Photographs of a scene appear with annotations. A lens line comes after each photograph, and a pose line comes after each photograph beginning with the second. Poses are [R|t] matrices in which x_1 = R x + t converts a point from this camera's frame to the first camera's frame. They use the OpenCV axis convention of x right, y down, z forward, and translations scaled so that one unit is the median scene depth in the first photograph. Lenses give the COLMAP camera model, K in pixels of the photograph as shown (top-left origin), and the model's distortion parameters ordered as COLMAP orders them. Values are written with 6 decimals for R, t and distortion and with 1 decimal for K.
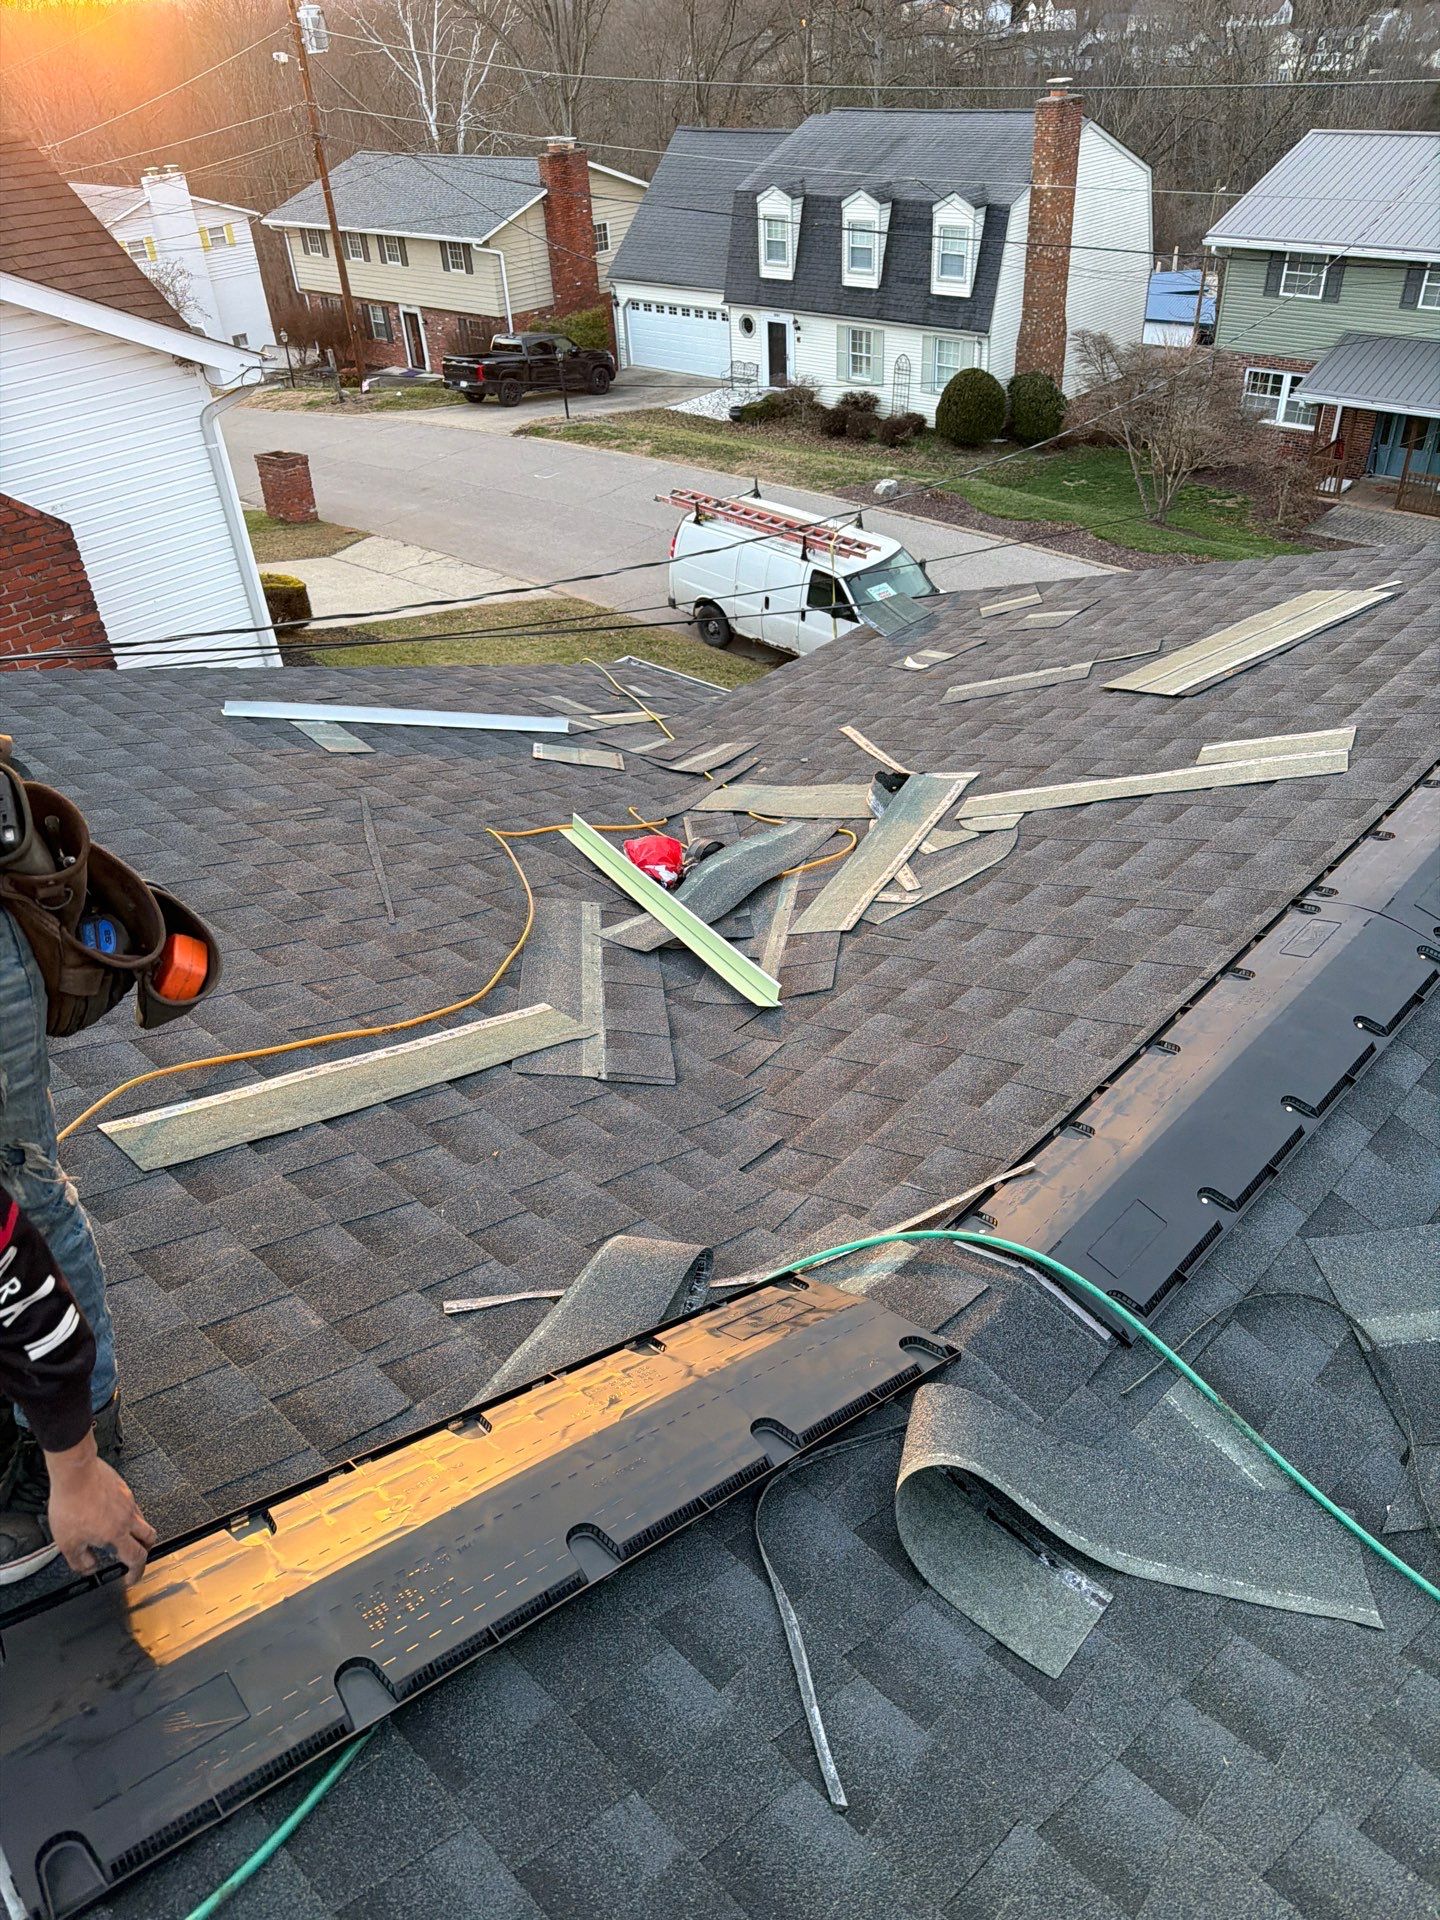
lens RADIAL K [[1350.3, 0, 728.1], [0, 1350.3, 975.4], [0, 0, 1]] dist [0.001517, -0.052641]
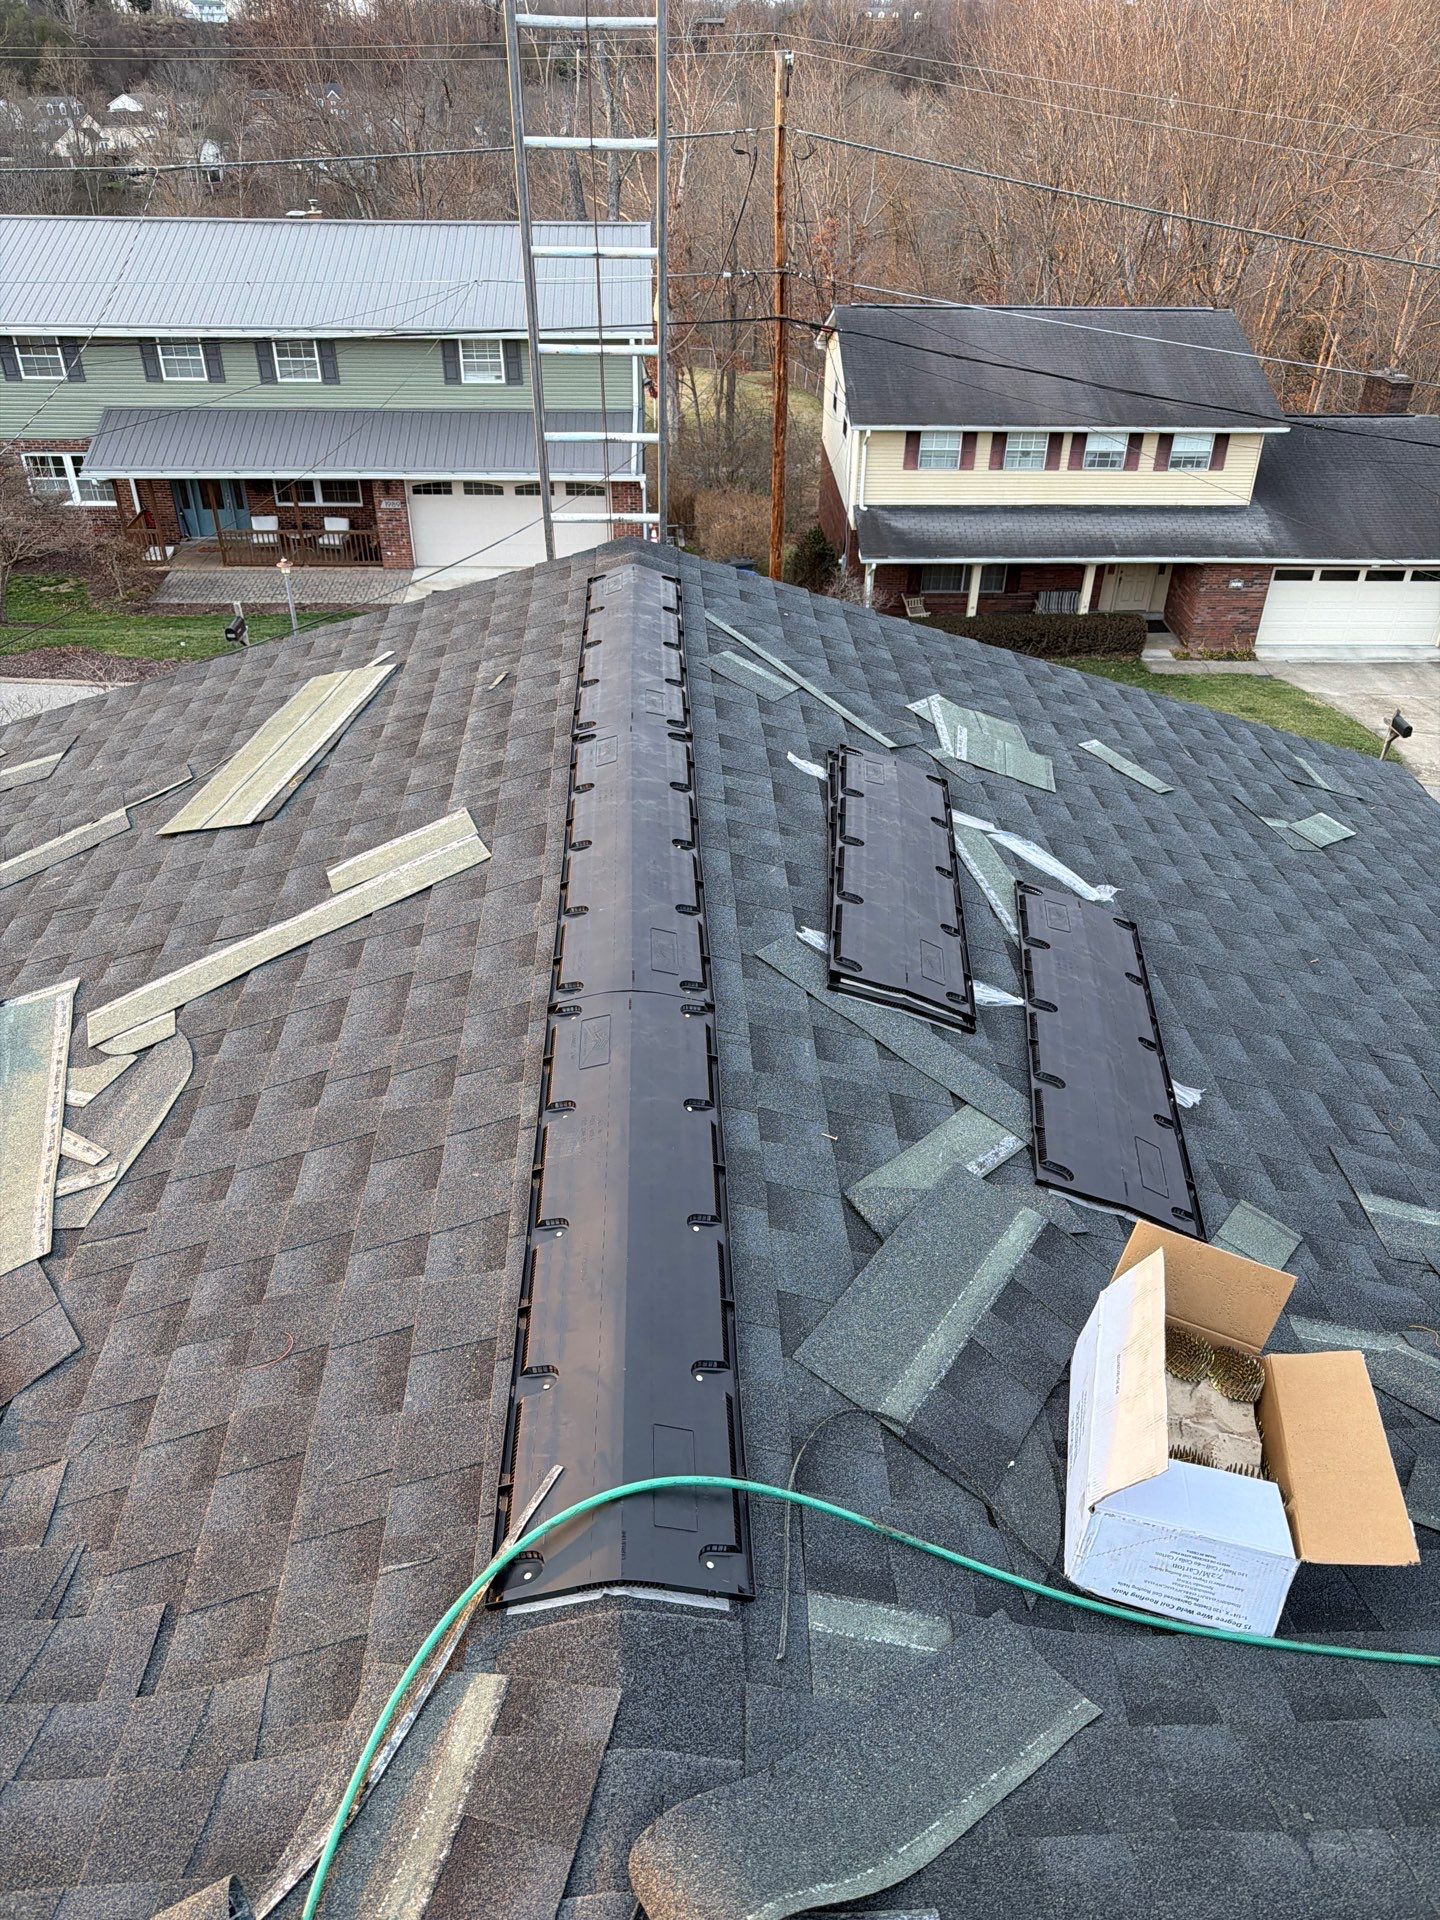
lens RADIAL K [[1308.9, 0, 723.9], [0, 1308.9, 929.7], [0, 0, 1]] dist [0.010641, -0.002289]
pose [[0.683899, -0.336122, 0.647537, -0.055936], [0.380079, 0.921741, 0.077032, -0.094579], [-0.622754, 0.193433, 0.758130, 0.148842]]
